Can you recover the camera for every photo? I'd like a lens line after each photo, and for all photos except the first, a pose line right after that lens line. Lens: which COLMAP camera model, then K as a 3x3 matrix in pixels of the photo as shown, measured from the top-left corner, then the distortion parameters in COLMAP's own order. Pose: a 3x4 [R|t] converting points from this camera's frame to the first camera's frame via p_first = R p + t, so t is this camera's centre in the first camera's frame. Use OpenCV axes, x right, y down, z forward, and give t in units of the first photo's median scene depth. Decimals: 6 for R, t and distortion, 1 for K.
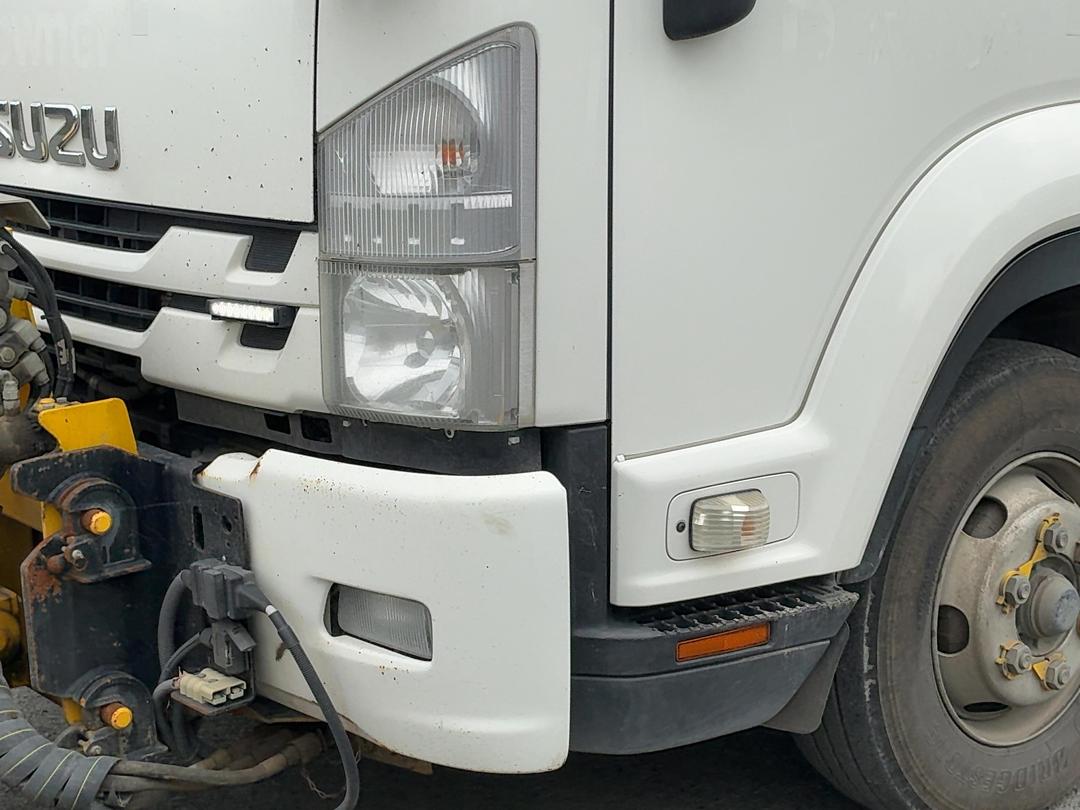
lens RADIAL K [[1772.8, 0, 541.9], [0, 1772.8, 425.2], [0, 0, 1]] dist [0.127962, 0.004316]
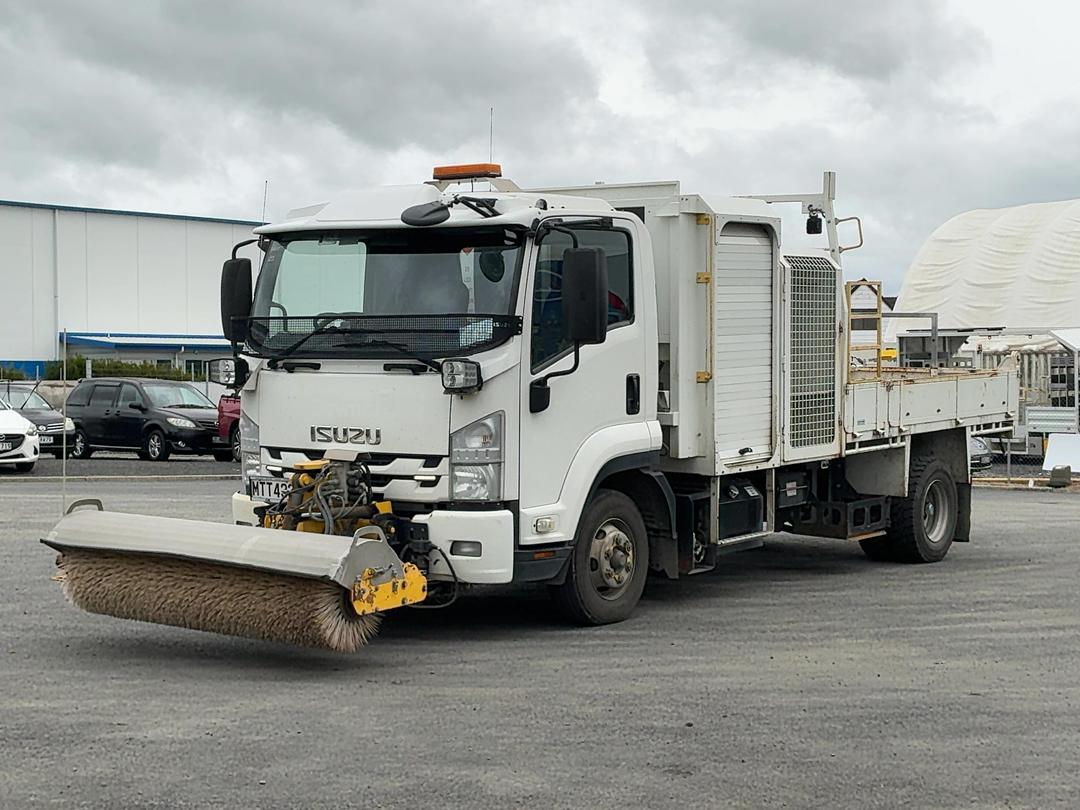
lens RADIAL K [[1772.8, 0, 541.9], [0, 1772.8, 425.2], [0, 0, 1]] dist [0.127962, 0.004316]
pose [[0.969741, -0.008111, 0.244001, -0.915522], [0.047439, 0.986658, -0.155740, 0.470922], [-0.239482, 0.162603, 0.957188, -3.023862]]
